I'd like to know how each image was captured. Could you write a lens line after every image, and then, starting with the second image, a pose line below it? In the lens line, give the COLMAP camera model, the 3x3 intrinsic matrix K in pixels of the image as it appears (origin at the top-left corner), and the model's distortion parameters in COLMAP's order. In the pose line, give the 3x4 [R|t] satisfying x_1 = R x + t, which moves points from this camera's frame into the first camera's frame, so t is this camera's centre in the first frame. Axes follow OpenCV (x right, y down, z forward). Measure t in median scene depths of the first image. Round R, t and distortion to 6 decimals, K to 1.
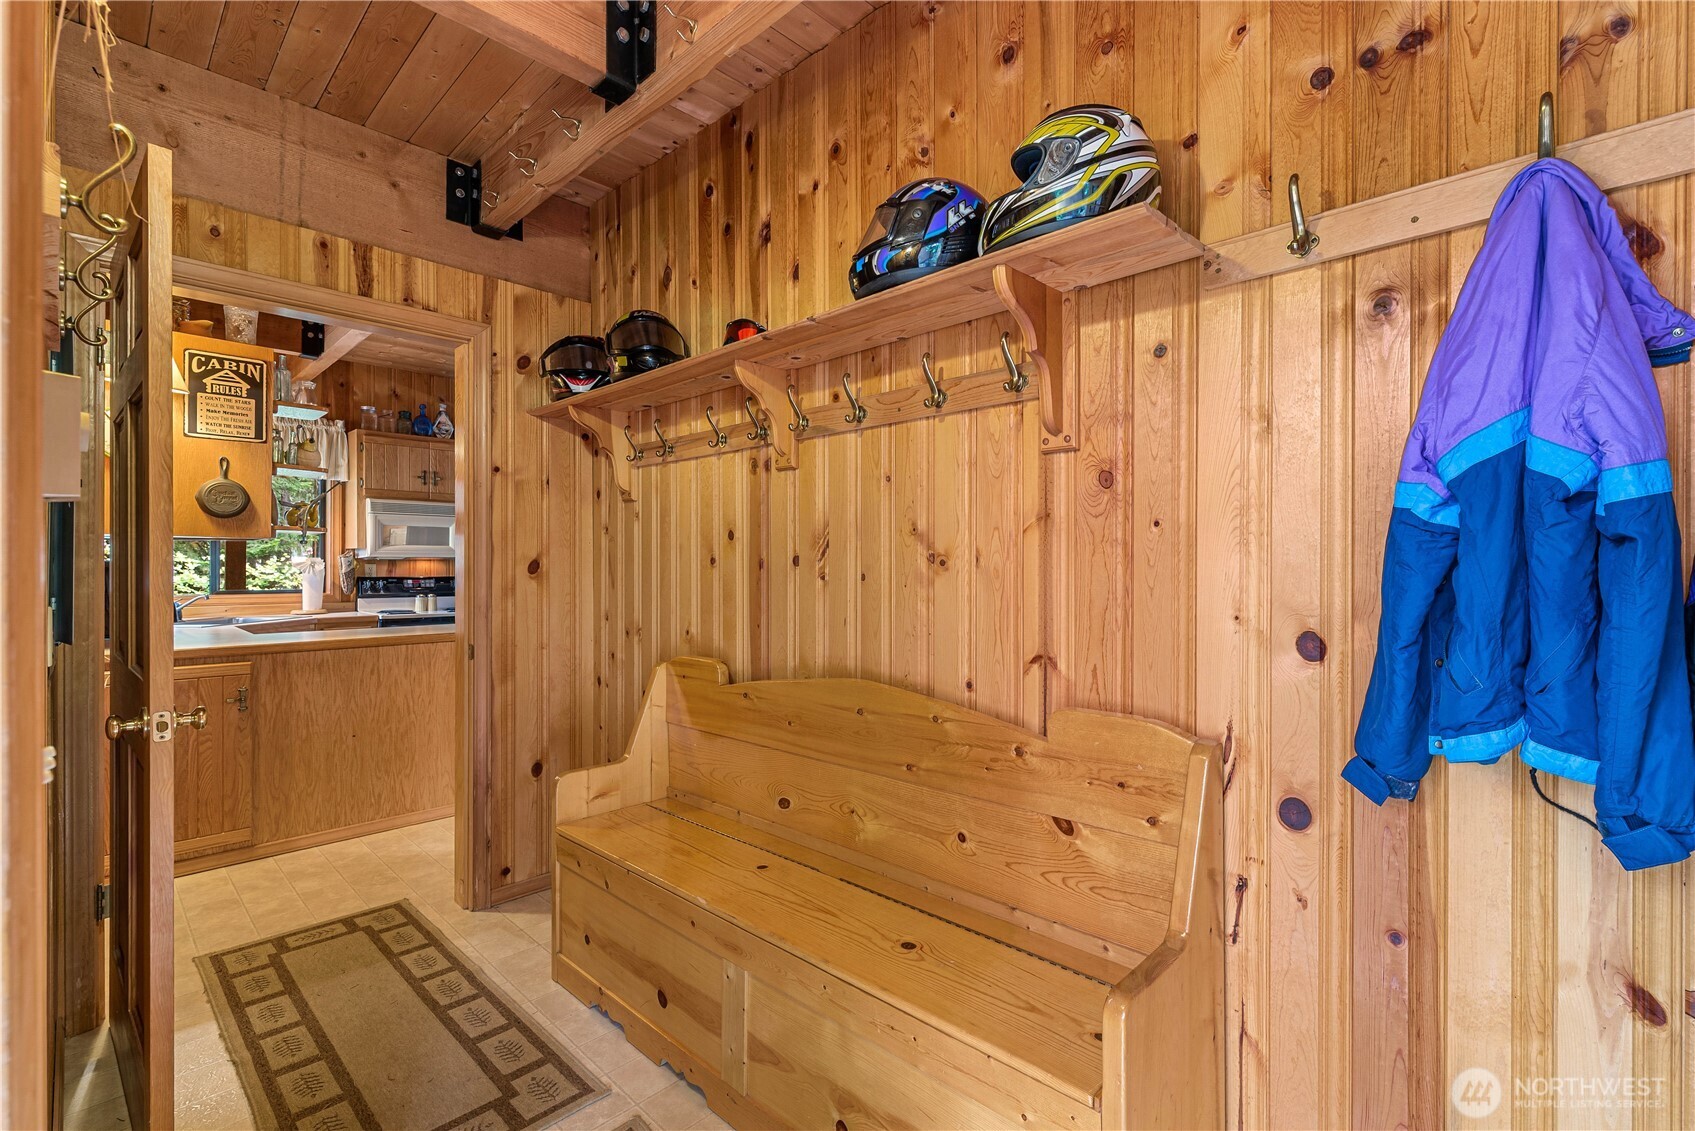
lens RADIAL K [[757.8, 0, 904.8], [0, 757.8, 566.1], [0, 0, 1]] dist [-0.000080, -0.000228]
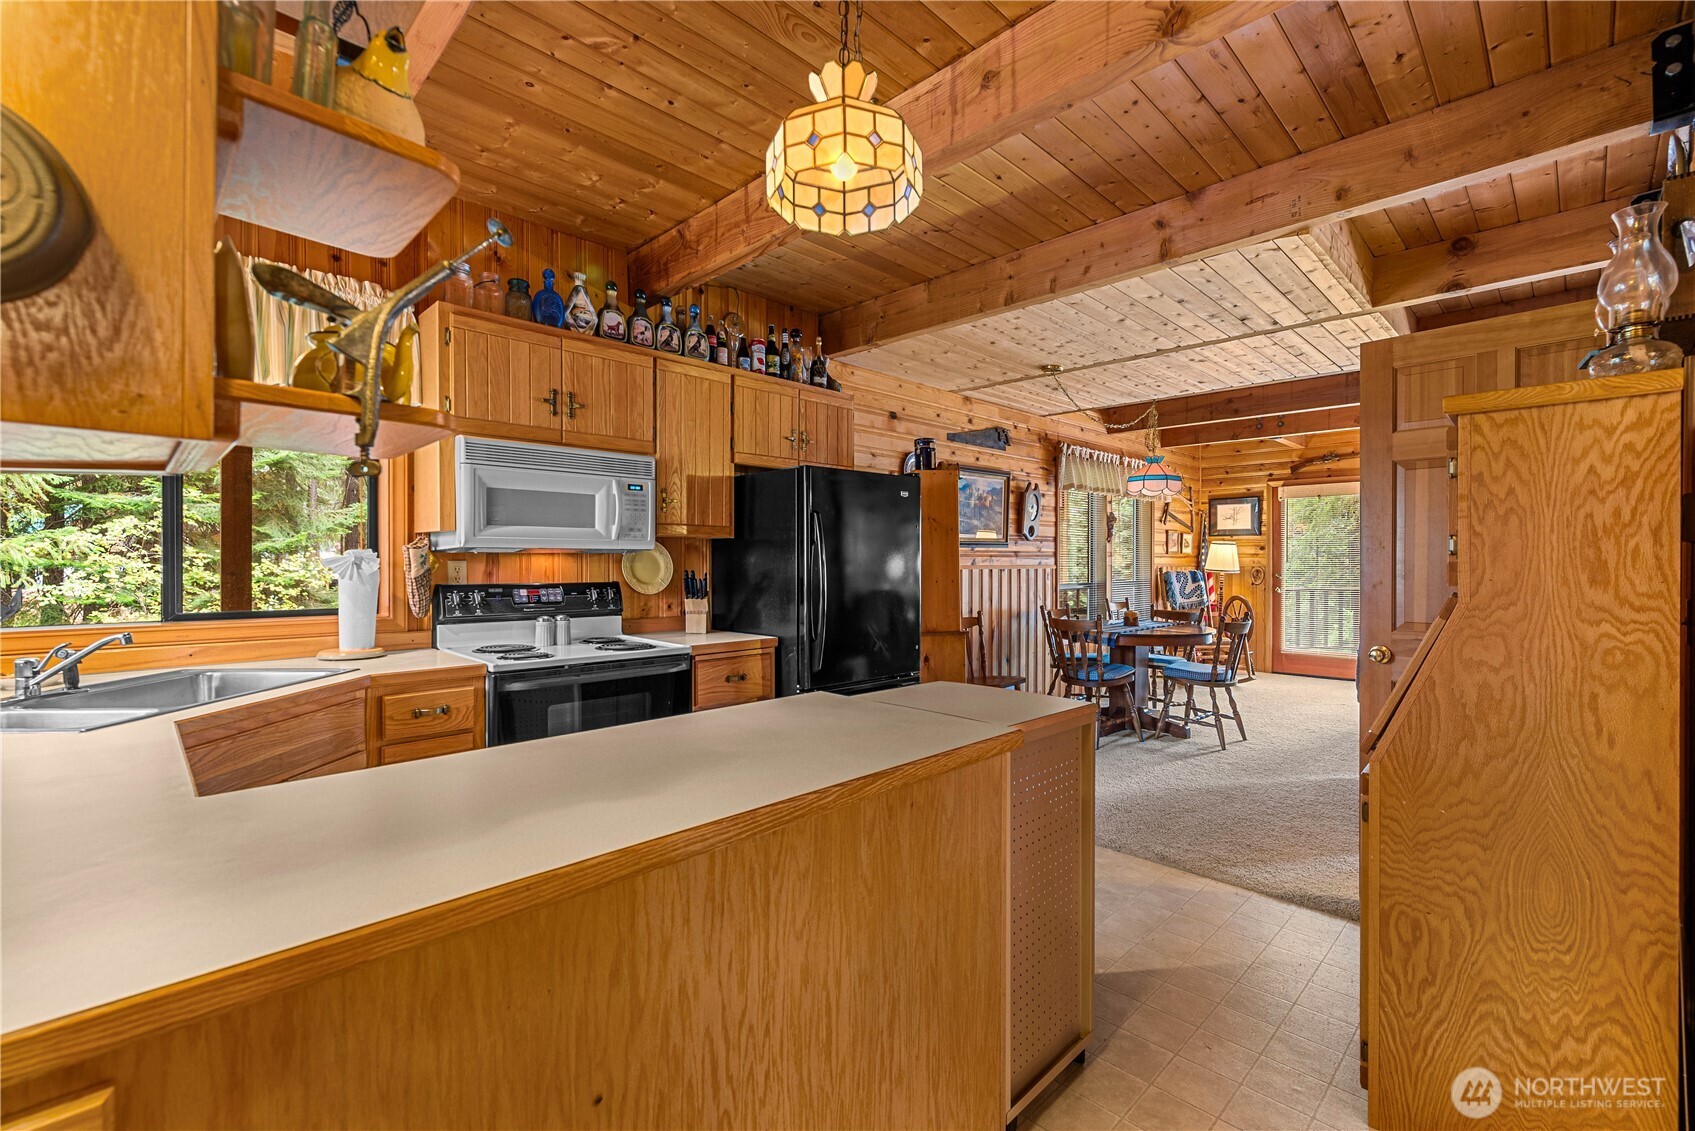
lens RADIAL K [[733.9, 0, 857.6], [0, 733.9, 566.5], [0, 0, 1]] dist [0.001369, -0.000462]
pose [[0.998834, 0.000704, -0.048281, -0.854945], [-0.000361, 0.999975, 0.007117, -0.005721], [0.048285, -0.007092, 0.998808, 1.059850]]
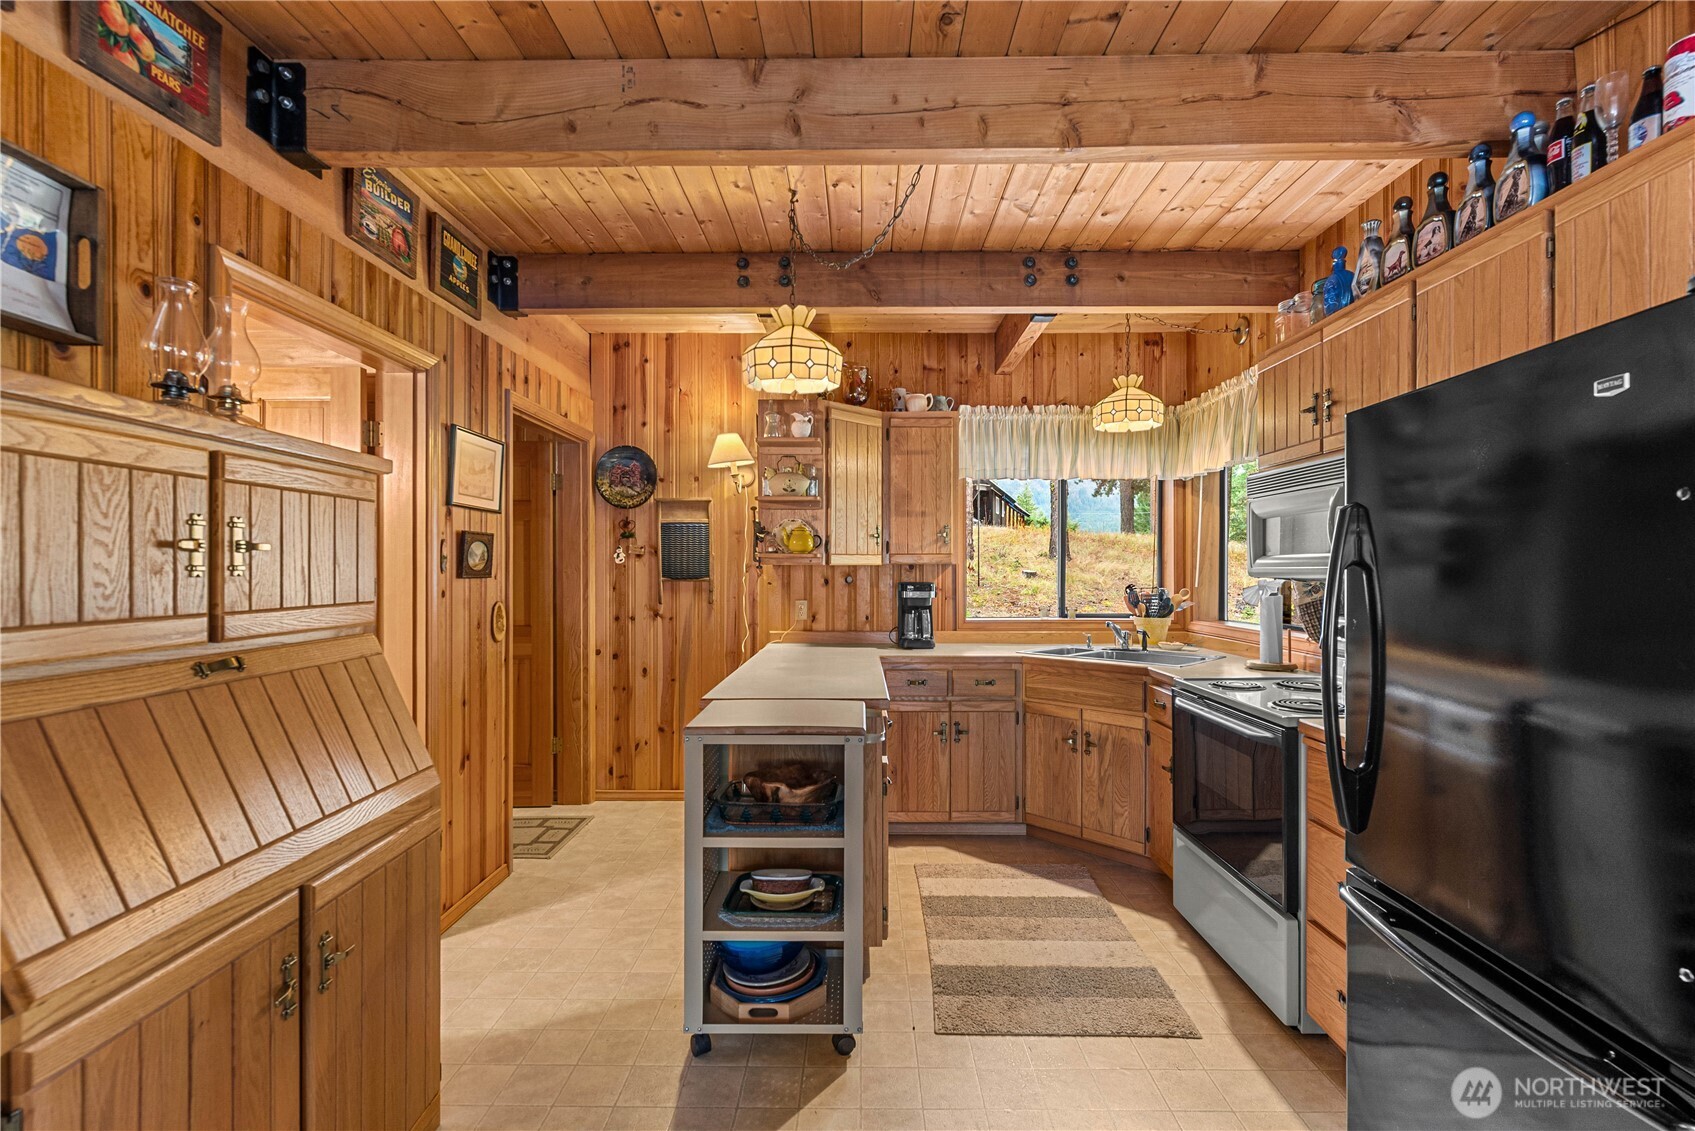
lens RADIAL K [[745.5, 0, 862.5], [0, 745.5, 560.6], [0, 0, 1]] dist [0.000784, -0.000066]
pose [[-0.746473, -0.008321, -0.665363, -0.256693], [-0.001593, 0.999941, -0.010718, -0.037738], [0.665414, -0.006941, -0.746443, 2.538207]]
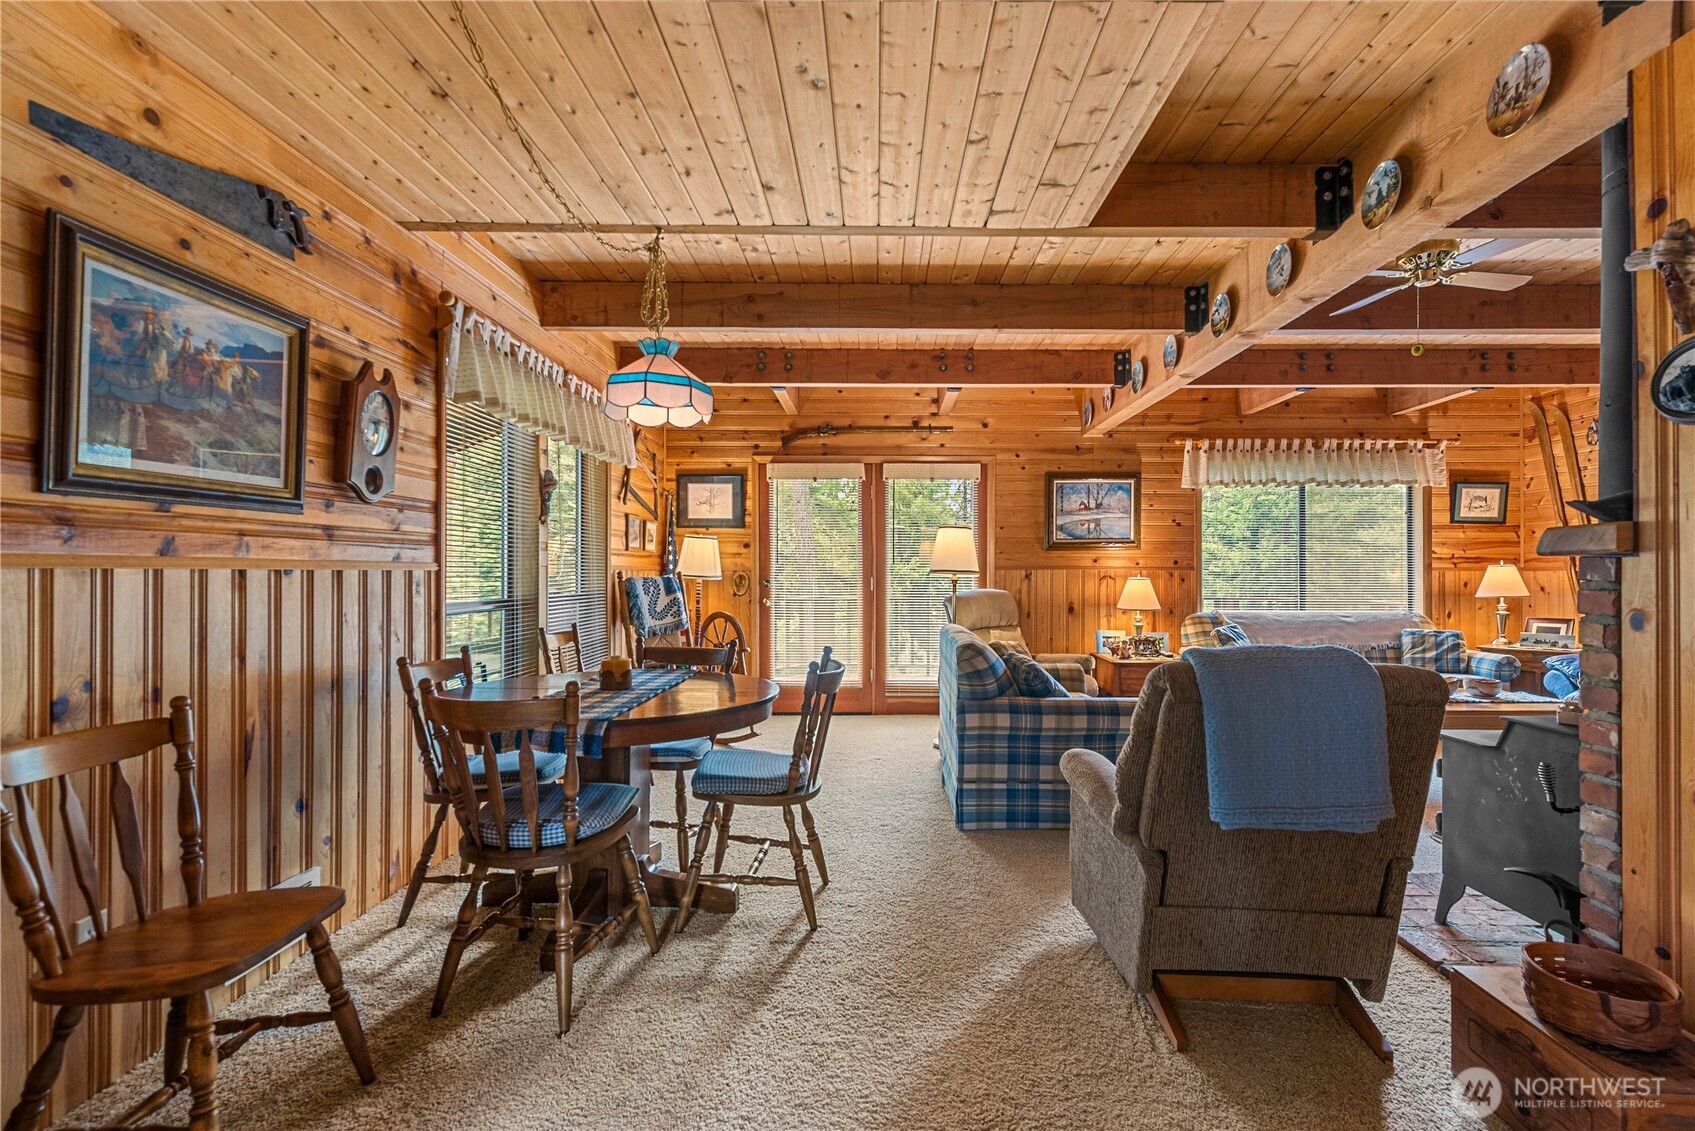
lens RADIAL K [[791.6, 0, 888.8], [0, 791.6, 567.1], [0, 0, 1]] dist [0.007647, -0.000037]
pose [[0.735803, 0.004330, 0.677182, -0.624076], [-0.000747, 0.999984, -0.005582, 0.019814], [-0.677195, 0.003601, 0.735795, 2.190035]]
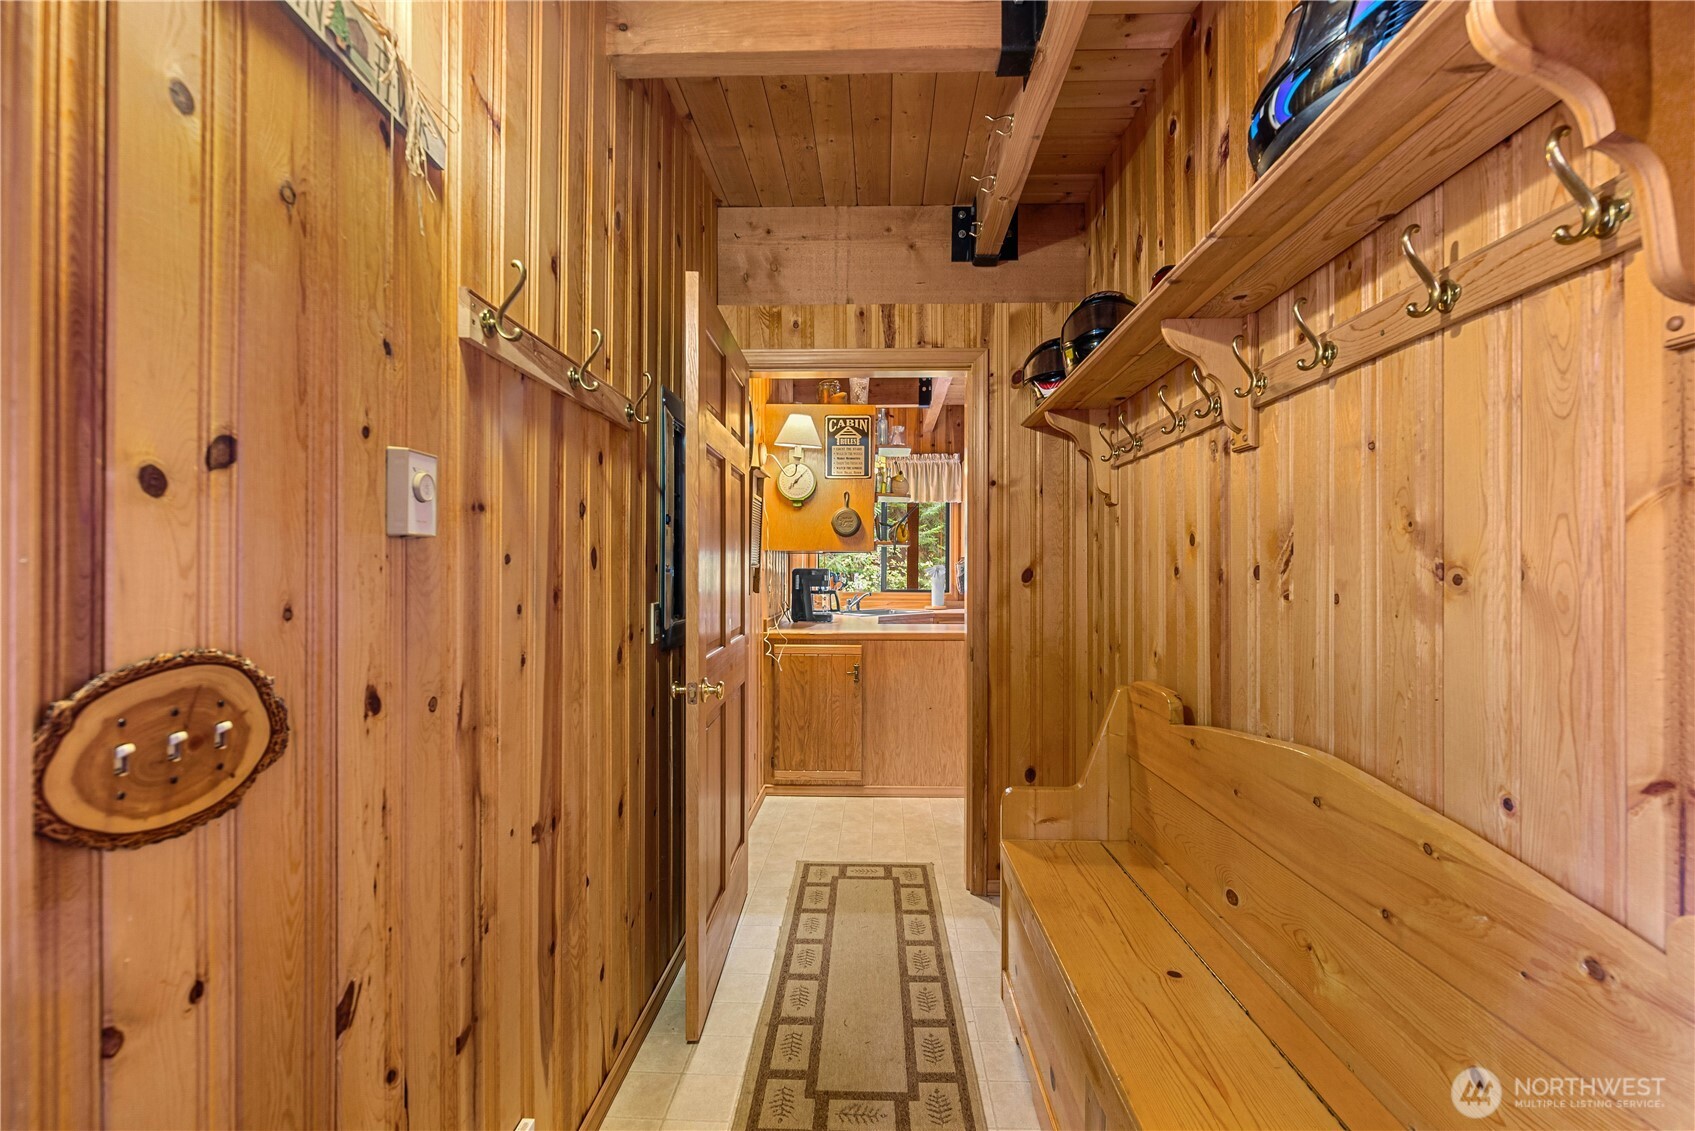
lens RADIAL K [[733.9, 0, 857.6], [0, 733.9, 566.5], [0, 0, 1]] dist [0.001369, -0.000462]
pose [[0.648696, -0.000836, -0.761047, 0.131836], [-0.002410, 0.999992, -0.003152, -0.008441], [0.761044, 0.003879, 0.648689, 0.213480]]
